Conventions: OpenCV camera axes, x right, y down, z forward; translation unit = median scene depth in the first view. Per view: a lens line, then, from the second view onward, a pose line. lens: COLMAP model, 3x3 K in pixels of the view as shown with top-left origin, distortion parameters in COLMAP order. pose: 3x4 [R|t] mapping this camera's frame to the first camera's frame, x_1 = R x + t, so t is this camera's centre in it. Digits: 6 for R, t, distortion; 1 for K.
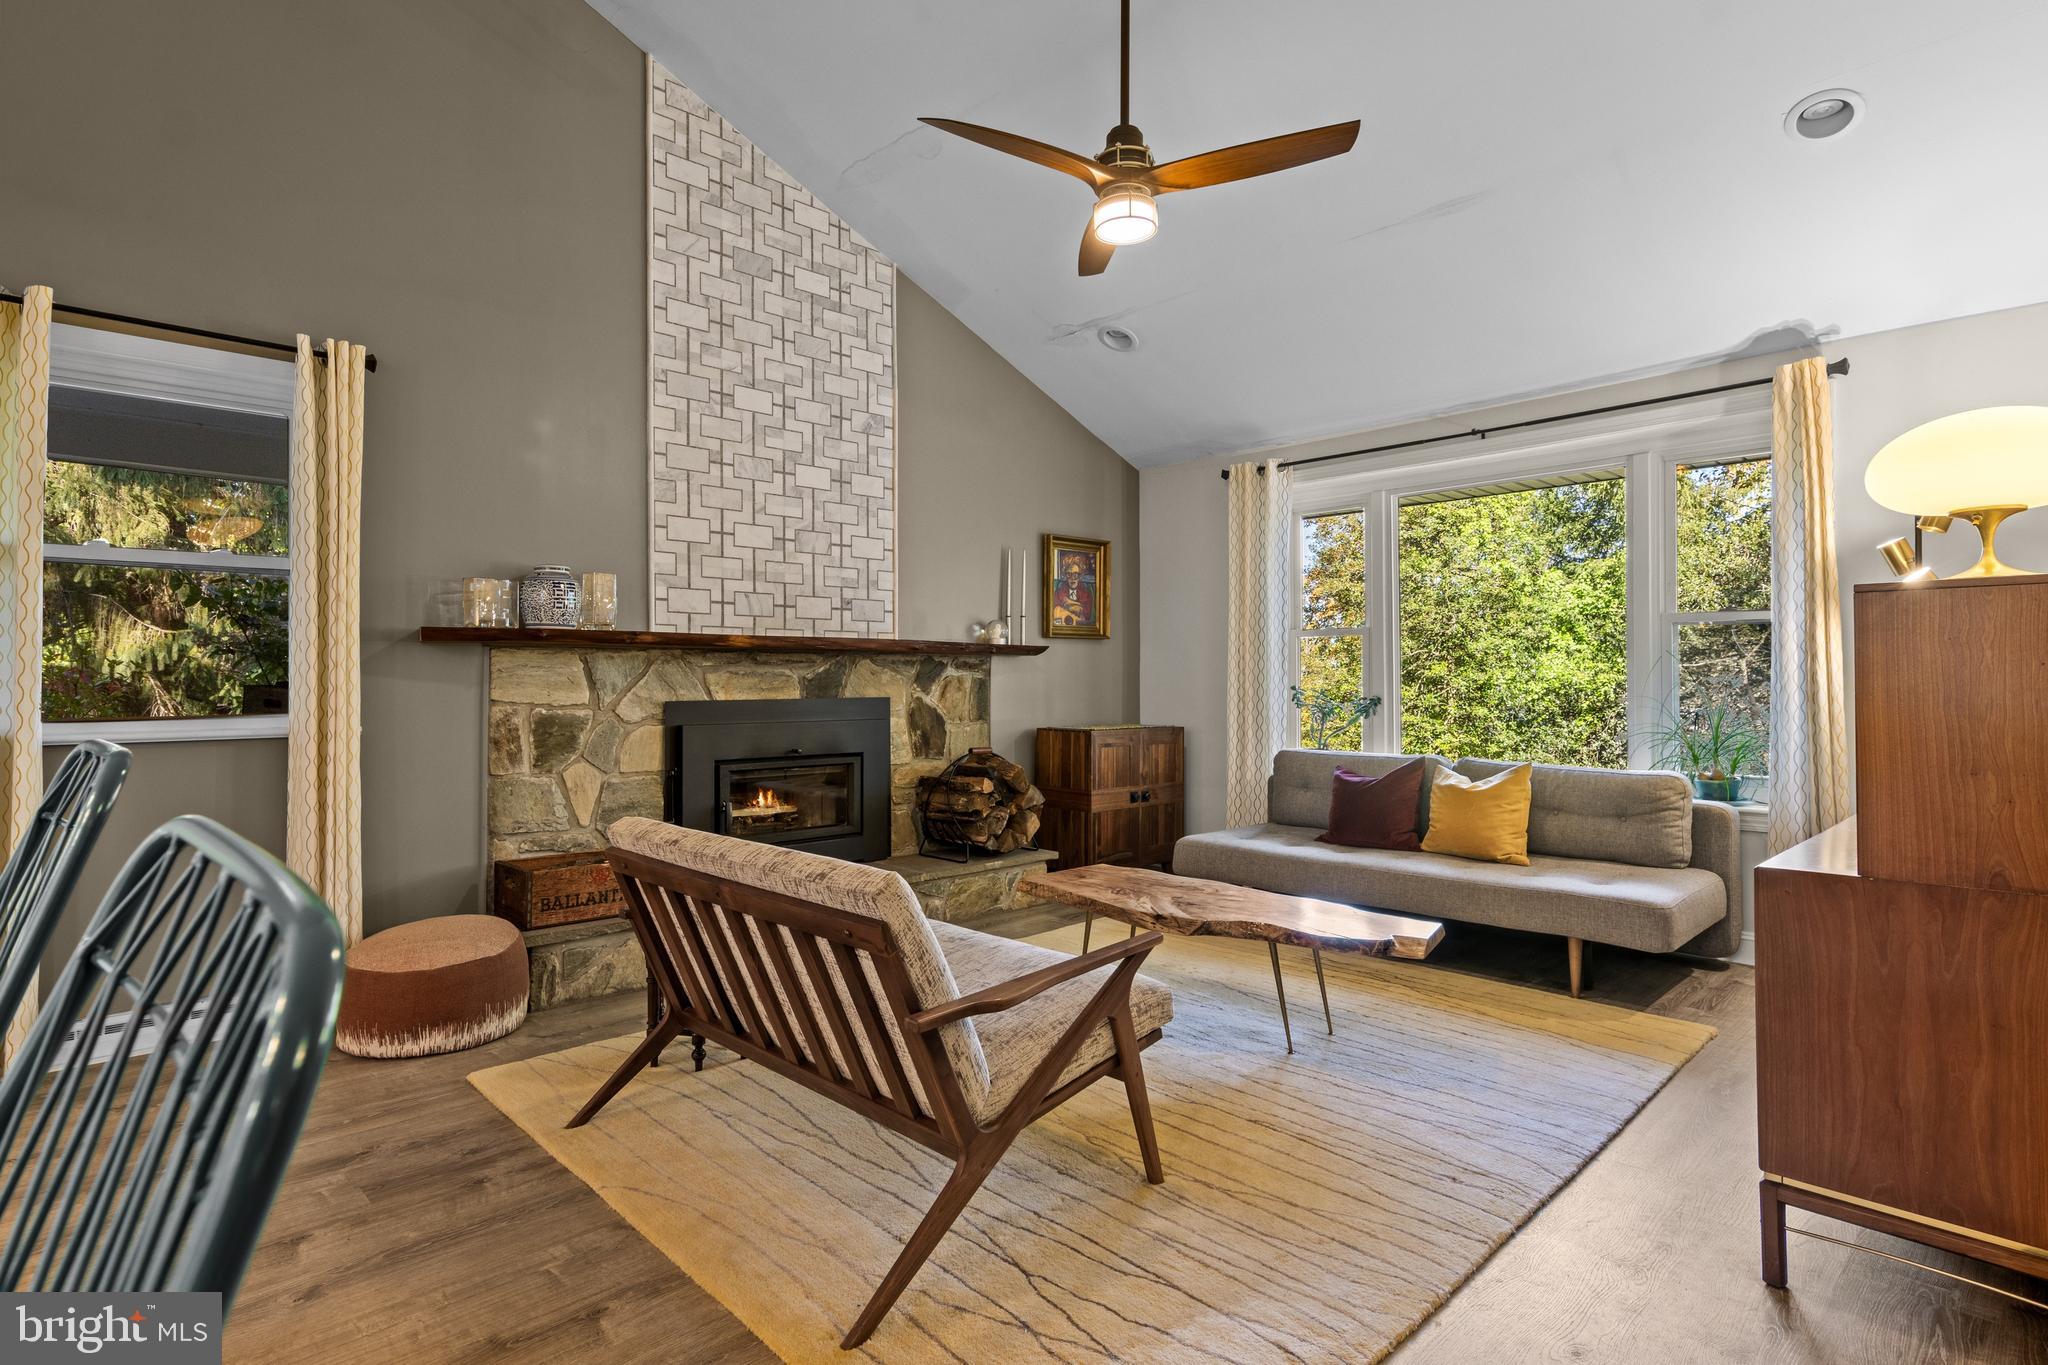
lens RADIAL K [[1047.1, 0, 1024.9], [0, 1047.1, 680.9], [0, 0, 1]] dist [0.010629, -0.003517]
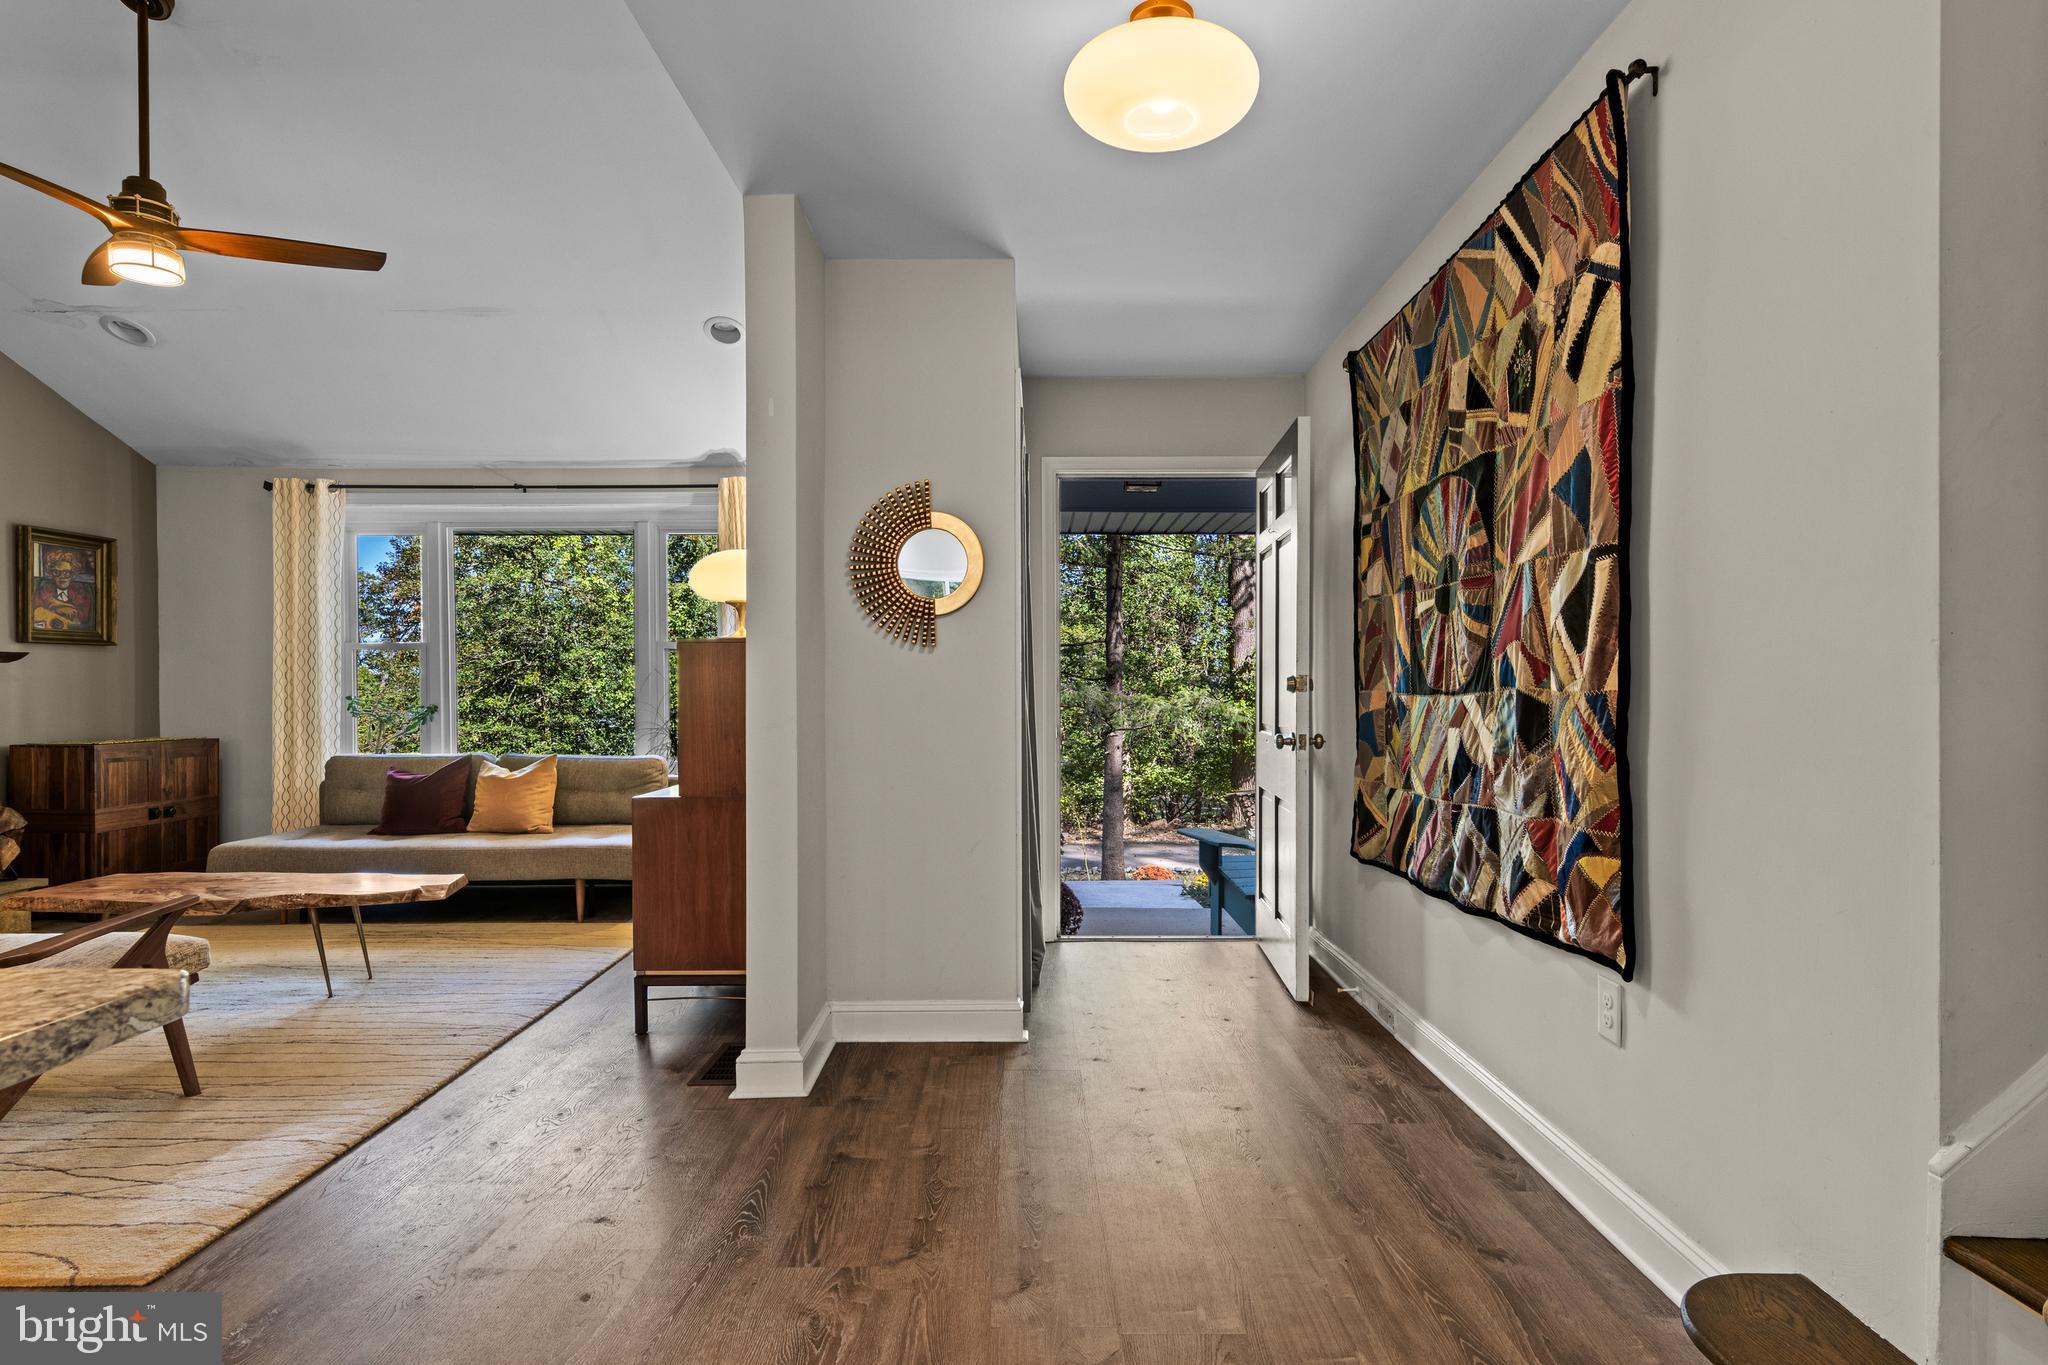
lens RADIAL K [[1047.1, 0, 1026.4], [0, 1047.1, 698.6], [0, 0, 1]] dist [0.010629, -0.003517]
pose [[0.692730, -0.007350, 0.721160, -0.048226], [0.001448, 0.999960, 0.008800, -0.000857], [-0.721196, -0.005051, 0.692713, -0.315221]]
